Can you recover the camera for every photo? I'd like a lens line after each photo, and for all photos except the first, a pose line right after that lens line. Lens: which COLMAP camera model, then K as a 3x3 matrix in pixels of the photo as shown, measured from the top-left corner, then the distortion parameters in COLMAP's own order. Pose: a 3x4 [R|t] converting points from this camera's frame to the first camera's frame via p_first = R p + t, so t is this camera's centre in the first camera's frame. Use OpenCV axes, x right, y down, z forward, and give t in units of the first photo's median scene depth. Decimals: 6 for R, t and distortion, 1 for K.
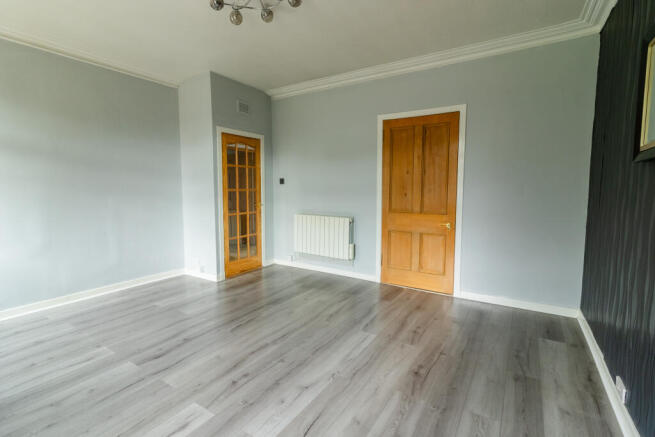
lens RADIAL K [[315.3, 0, 324.5], [0, 315.3, 218.5], [0, 0, 1]] dist [0.000270, -0.000218]
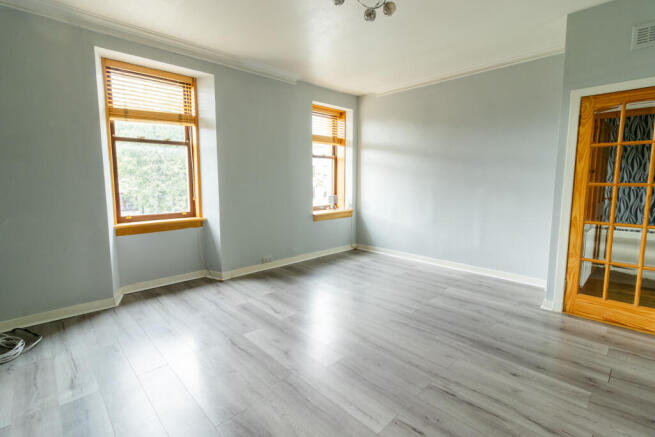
lens RADIAL K [[315.3, 0, 324.7], [0, 315.3, 215.4], [0, 0, 1]] dist [0.000270, -0.000218]
pose [[-0.254203, 0.110703, -0.960794, 0.569718], [-0.092940, 0.986034, 0.138201, -0.081936], [0.962675, 0.124428, -0.240364, 0.796546]]
